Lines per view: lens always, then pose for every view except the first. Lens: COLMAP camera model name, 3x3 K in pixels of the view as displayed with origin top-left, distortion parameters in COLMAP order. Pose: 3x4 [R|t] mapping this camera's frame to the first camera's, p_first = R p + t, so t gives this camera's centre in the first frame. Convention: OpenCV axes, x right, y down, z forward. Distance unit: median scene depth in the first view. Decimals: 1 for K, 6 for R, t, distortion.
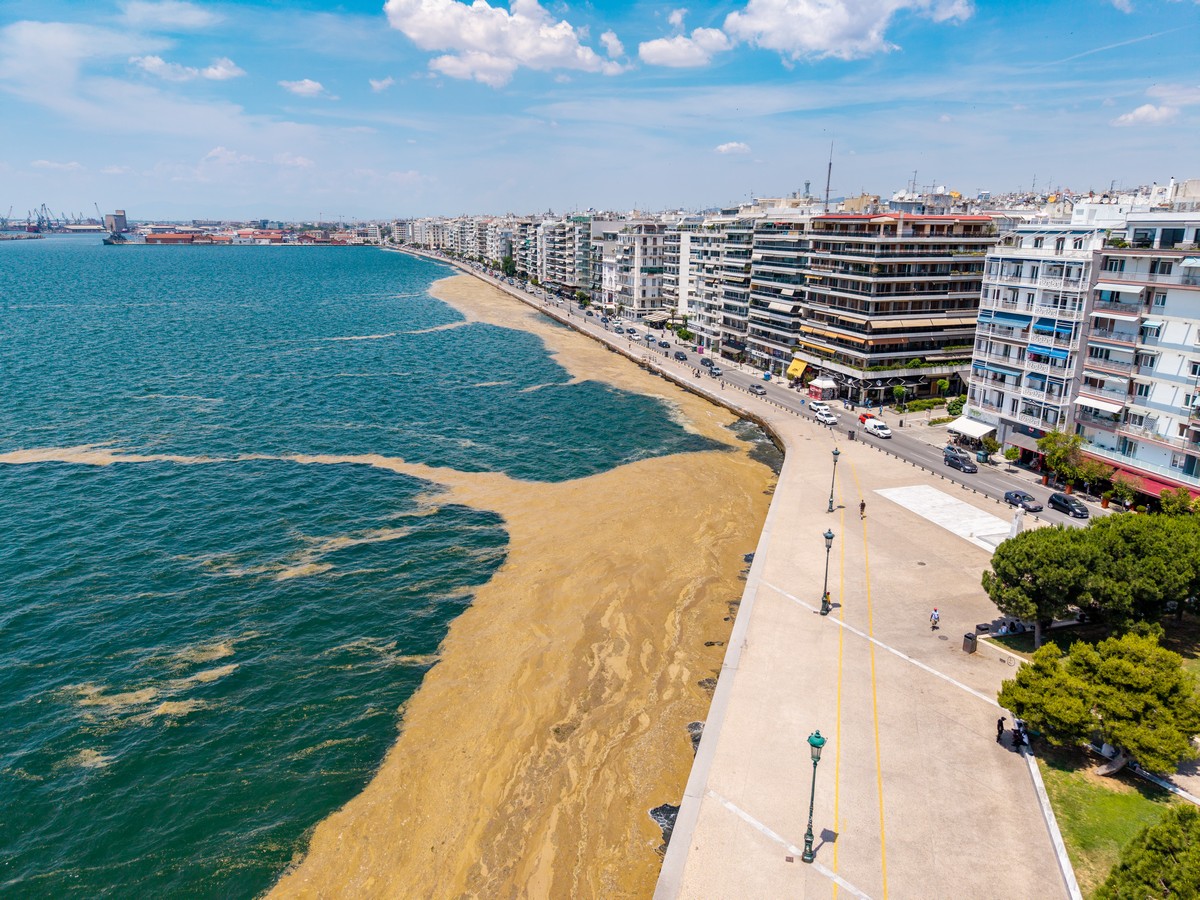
lens RADIAL K [[813.4, 0, 593.7], [0, 813.4, 450.9], [0, 0, 1]] dist [0.035740, -0.046084]
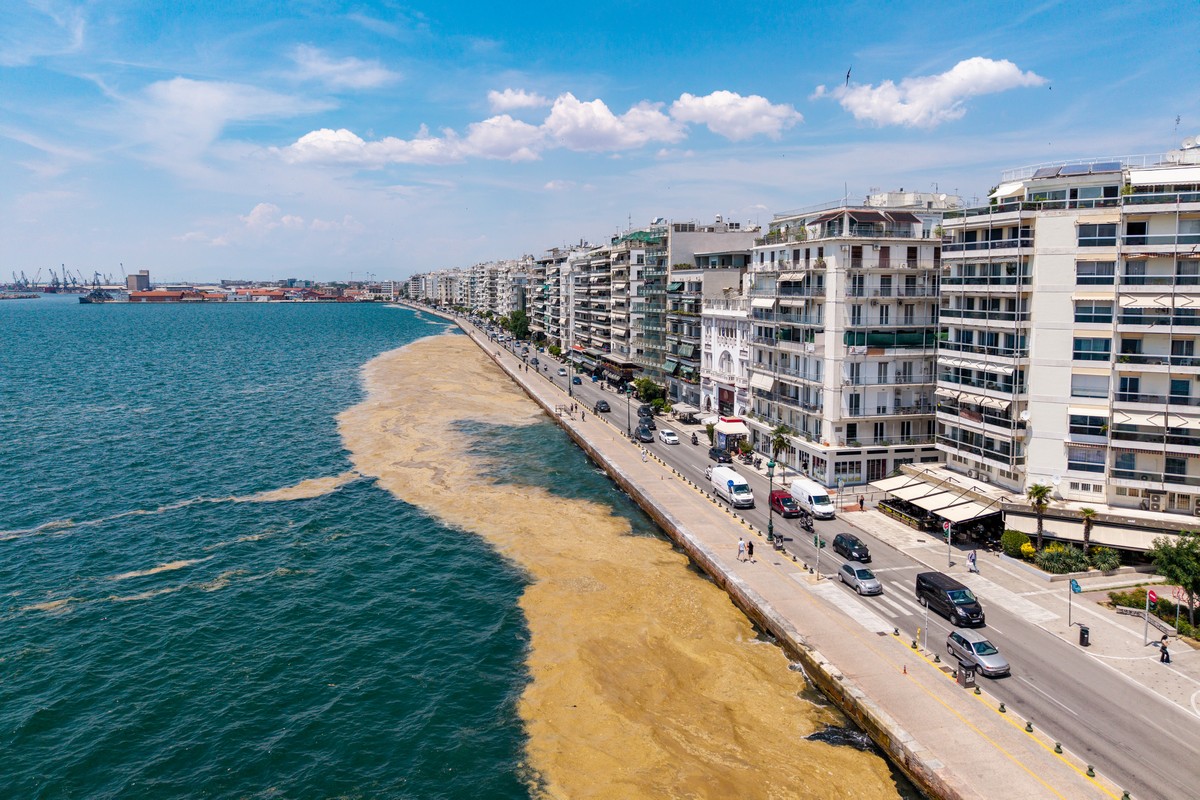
lens RADIAL K [[800.2, 0, 615.8], [0, 800.2, 344.4], [0, 0, 1]] dist [0.053090, -0.087826]
pose [[0.999932, -0.005804, -0.010104, -0.045597], [0.003735, 0.981017, -0.193888, -0.201411], [0.011038, 0.193837, 0.980972, 0.871988]]
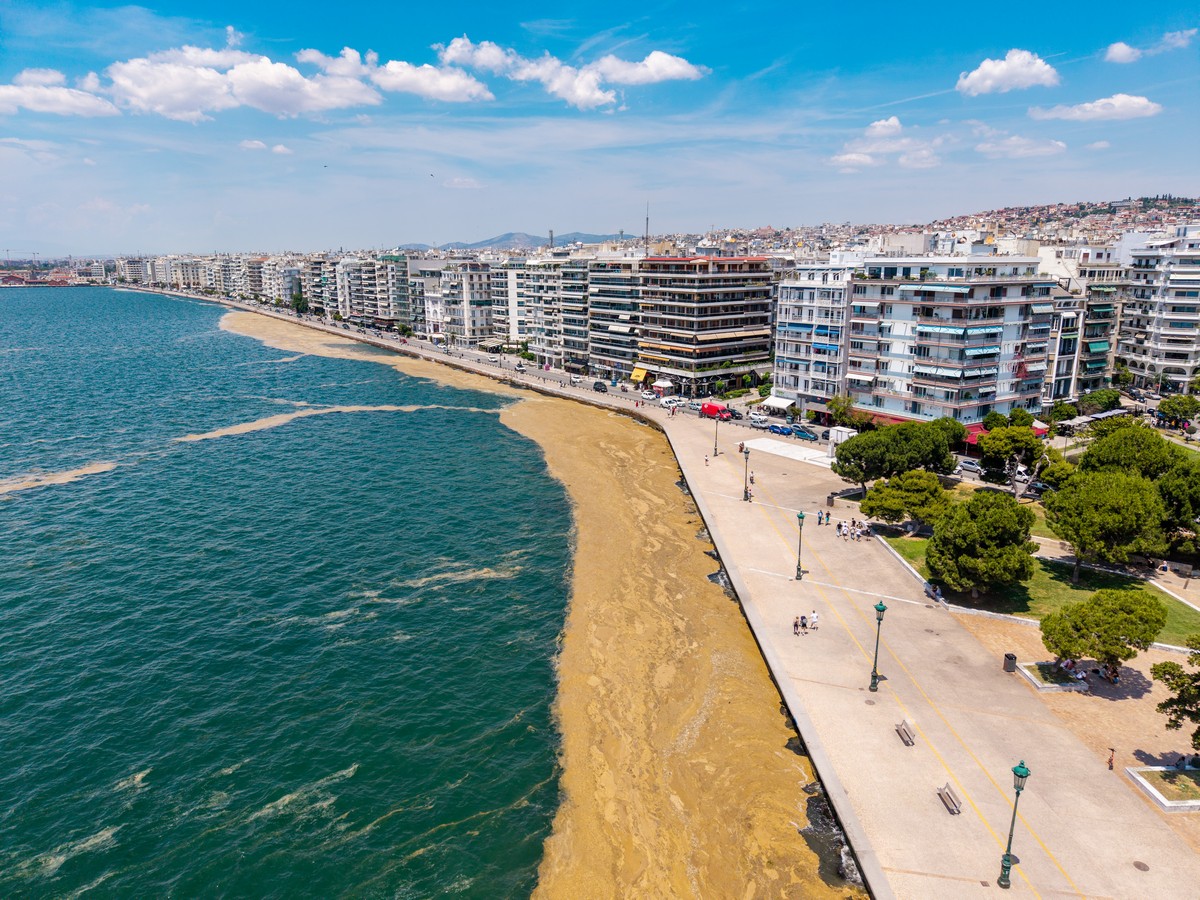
lens RADIAL K [[814.5, 0, 600.0], [0, 814.5, 450.0], [0, 0, 1]] dist [0.050840, -0.063992]
pose [[0.951622, -0.081485, 0.296271, -0.160707], [0.093165, 0.995324, -0.025495, 0.036014], [-0.292808, 0.051863, 0.954764, -0.168738]]
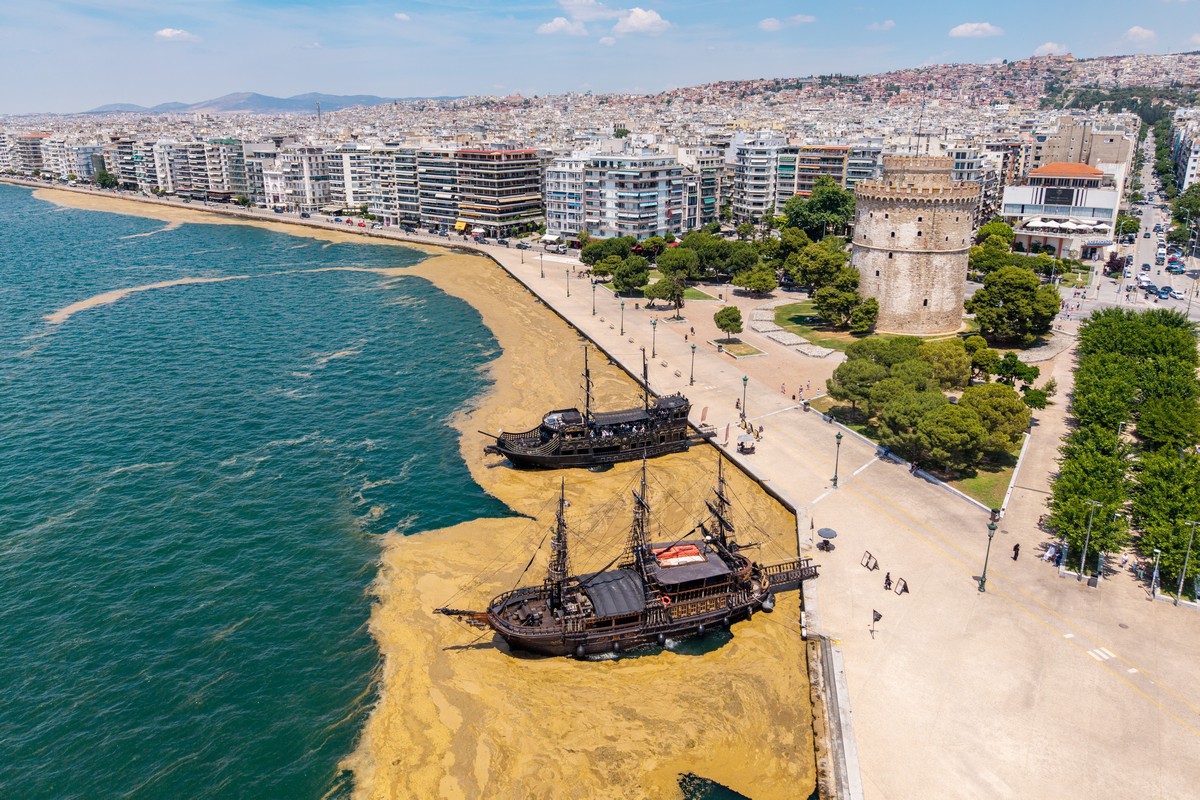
lens RADIAL K [[800.2, 0, 615.8], [0, 800.2, 344.4], [0, 0, 1]] dist [0.053090, -0.087826]
pose [[0.811029, -0.165959, 0.560972, -0.471484], [0.164030, 0.984963, 0.054247, 0.112415], [-0.561539, 0.048020, 0.826056, -0.659500]]
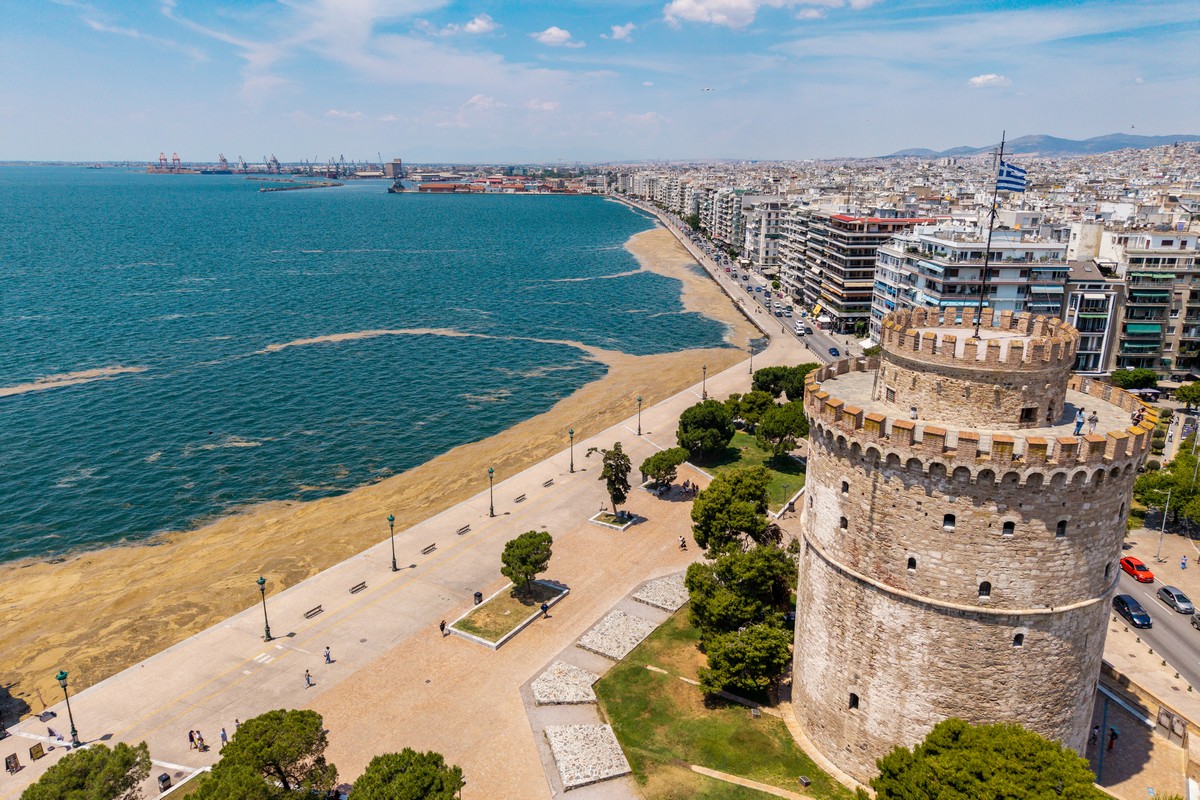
lens RADIAL K [[799.7, 0, 600.0], [0, 799.7, 400.0], [0, 0, 1]] dist [0.045395, -0.047473]
pose [[0.965125, 0.071219, -0.251916, 0.194307], [-0.067669, 0.997449, 0.022737, 0.053387], [0.252892, -0.004897, 0.967482, -0.493238]]
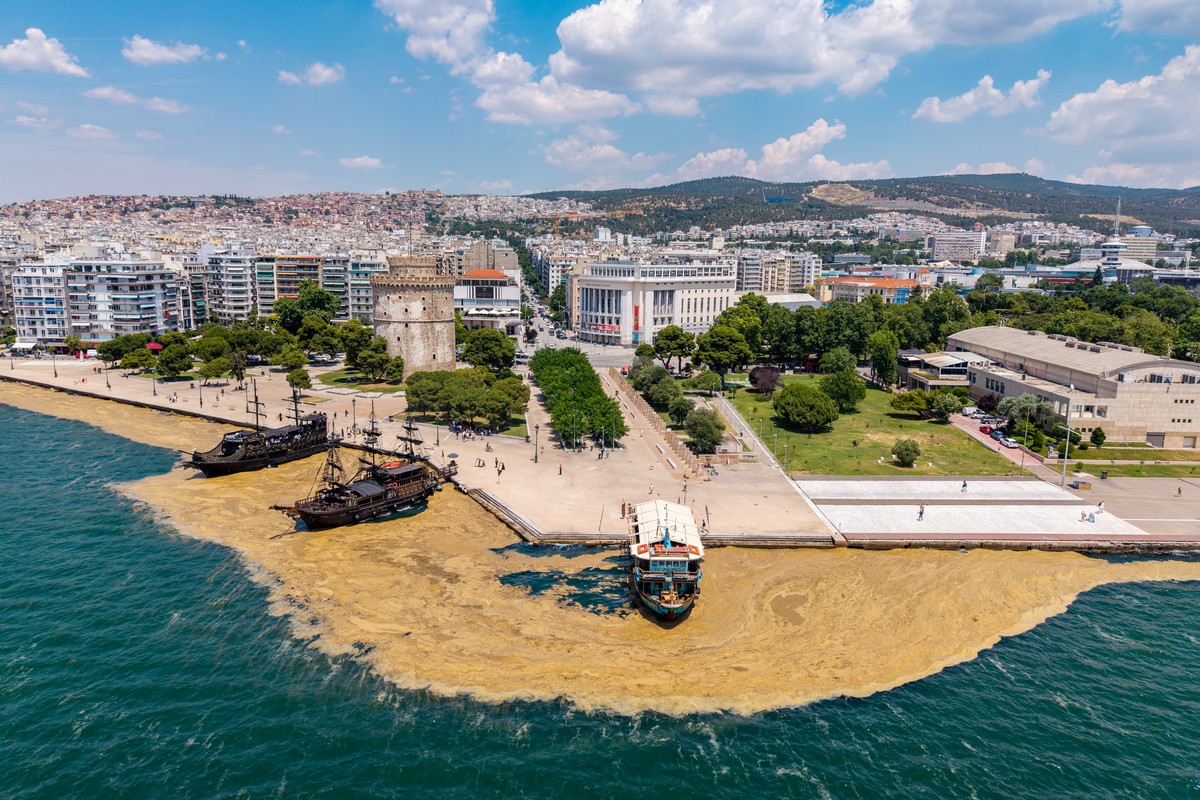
lens RADIAL K [[799.7, 0, 600.0], [0, 799.7, 400.0], [0, 0, 1]] dist [0.045395, -0.047473]
pose [[0.258041, -0.182593, 0.948722, -0.792077], [0.243785, 0.962508, 0.118940, 0.145997], [-0.934871, 0.200593, 0.292880, -0.714633]]
